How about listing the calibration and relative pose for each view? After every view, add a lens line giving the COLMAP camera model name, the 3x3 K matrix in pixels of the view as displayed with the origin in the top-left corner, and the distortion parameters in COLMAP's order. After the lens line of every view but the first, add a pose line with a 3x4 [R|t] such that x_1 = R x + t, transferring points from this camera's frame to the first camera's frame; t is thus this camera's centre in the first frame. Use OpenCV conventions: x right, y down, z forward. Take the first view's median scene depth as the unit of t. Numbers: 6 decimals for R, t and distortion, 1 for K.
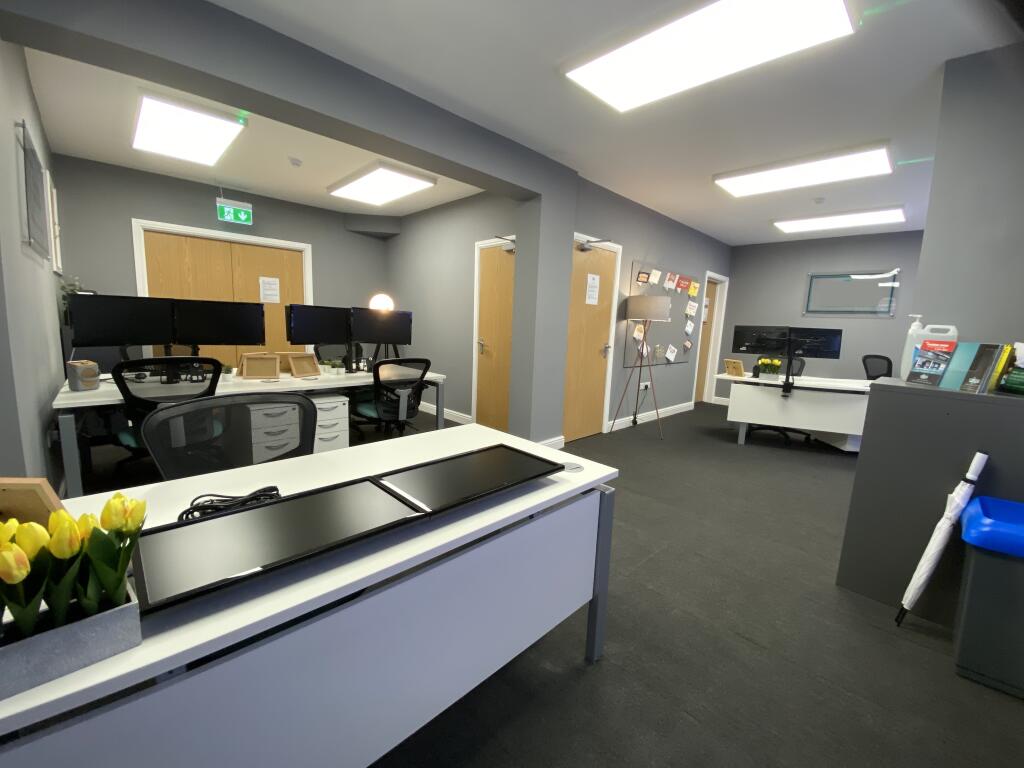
lens RADIAL K [[419.4, 0, 488.6], [0, 419.4, 382.4], [0, 0, 1]] dist [-0.000225, -0.021721]
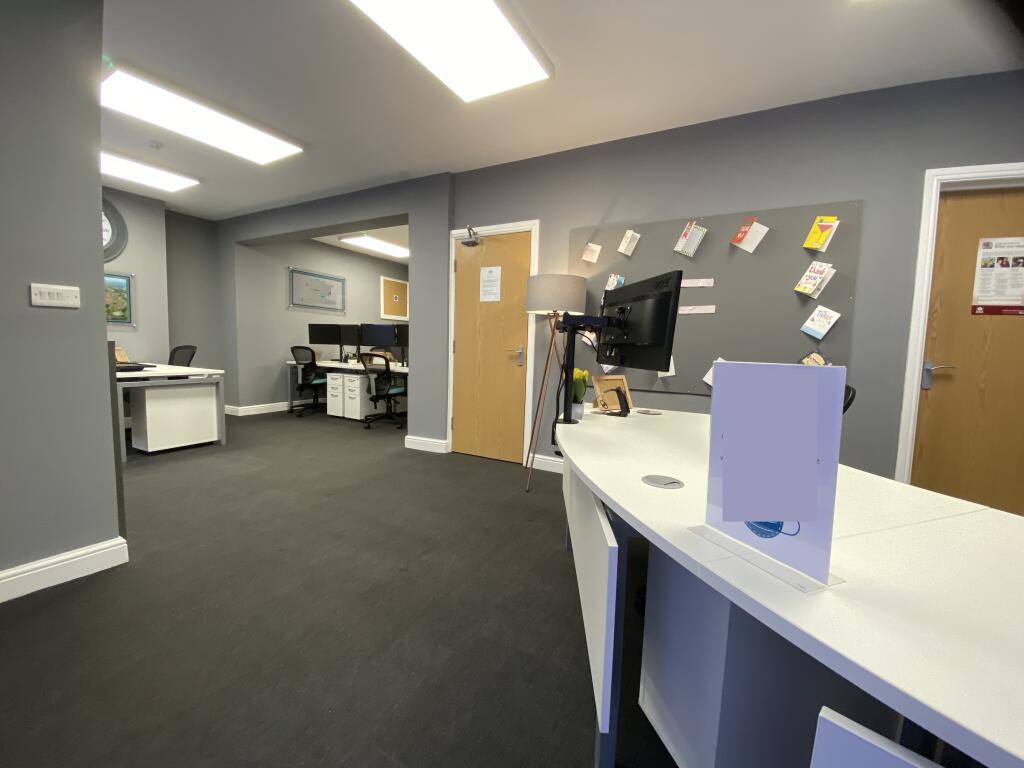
lens RADIAL K [[417.3, 0, 512.0], [0, 417.3, 384.0], [0, 0, 1]] dist [0.020706, -0.020897]
pose [[0.306826, 0.062807, -0.949691, 1.023319], [-0.152749, 0.988136, 0.015999, -0.036081], [0.939428, 0.140155, 0.312779, 0.748919]]
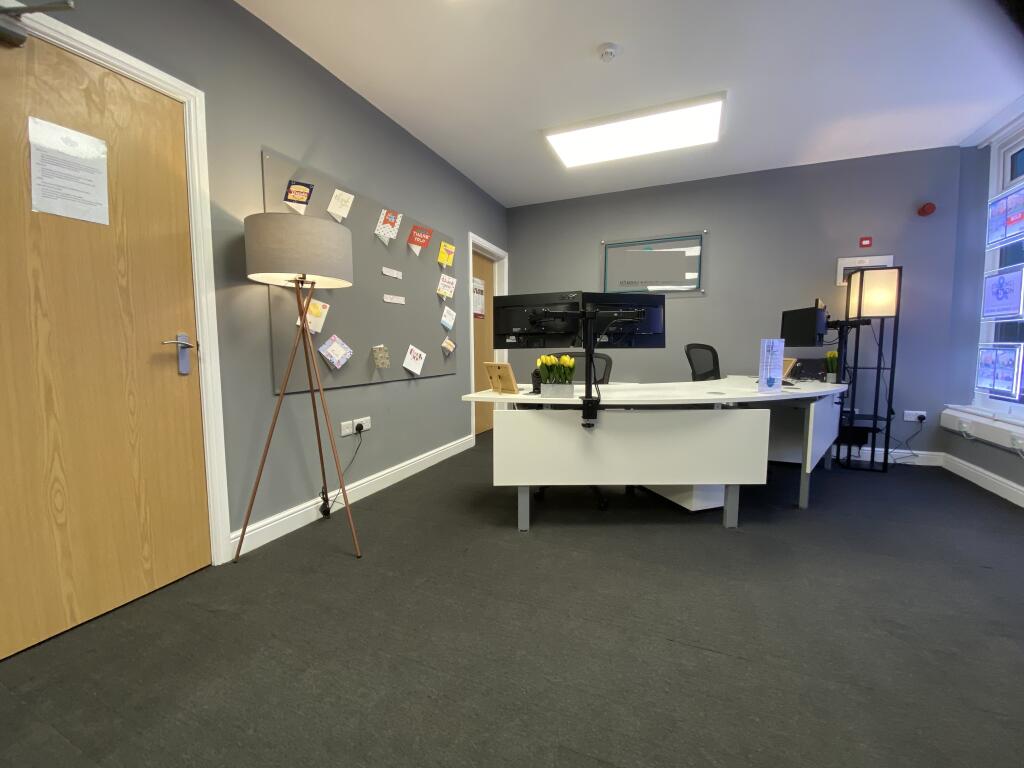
lens RADIAL K [[417.3, 0, 512.0], [0, 417.3, 384.0], [0, 0, 1]] dist [0.020706, -0.020897]
pose [[0.905217, -0.077290, 0.417863, 0.389159], [0.097732, 0.994827, -0.027710, -0.011421], [-0.413559, 0.065922, 0.908088, 0.532740]]
